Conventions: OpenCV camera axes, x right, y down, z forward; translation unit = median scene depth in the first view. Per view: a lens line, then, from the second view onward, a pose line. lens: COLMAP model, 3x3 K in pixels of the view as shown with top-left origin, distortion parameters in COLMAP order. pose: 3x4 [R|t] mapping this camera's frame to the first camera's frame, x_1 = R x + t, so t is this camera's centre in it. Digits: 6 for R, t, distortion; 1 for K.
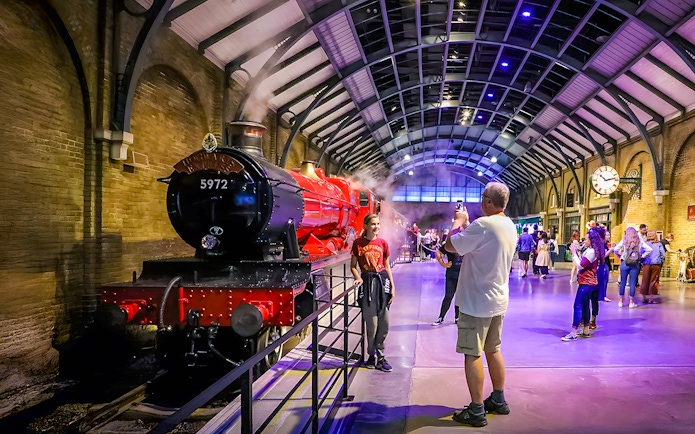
lens RADIAL K [[394.3, 0, 347.4], [0, 394.3, 239.0], [0, 0, 1]] dist [-0.002632, 0.000034]
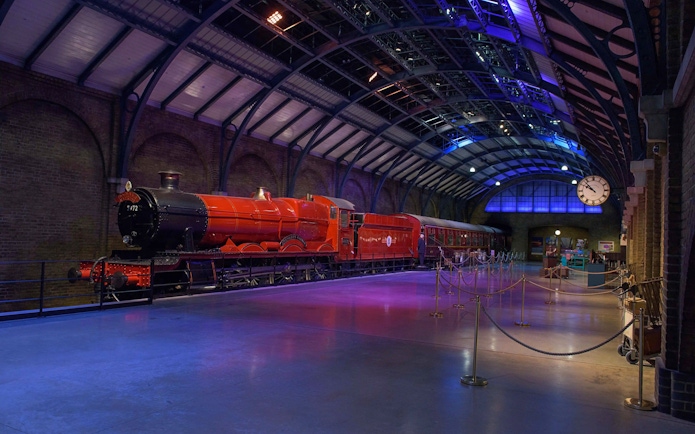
lens RADIAL K [[394.3, 0, 347.4], [0, 394.3, 239.0], [0, 0, 1]] dist [-0.002632, 0.000034]
pose [[0.919881, 0.019519, -0.391711, 0.811213], [-0.029603, 0.999367, -0.019722, 0.005842], [0.391078, 0.029737, 0.919877, -0.173322]]
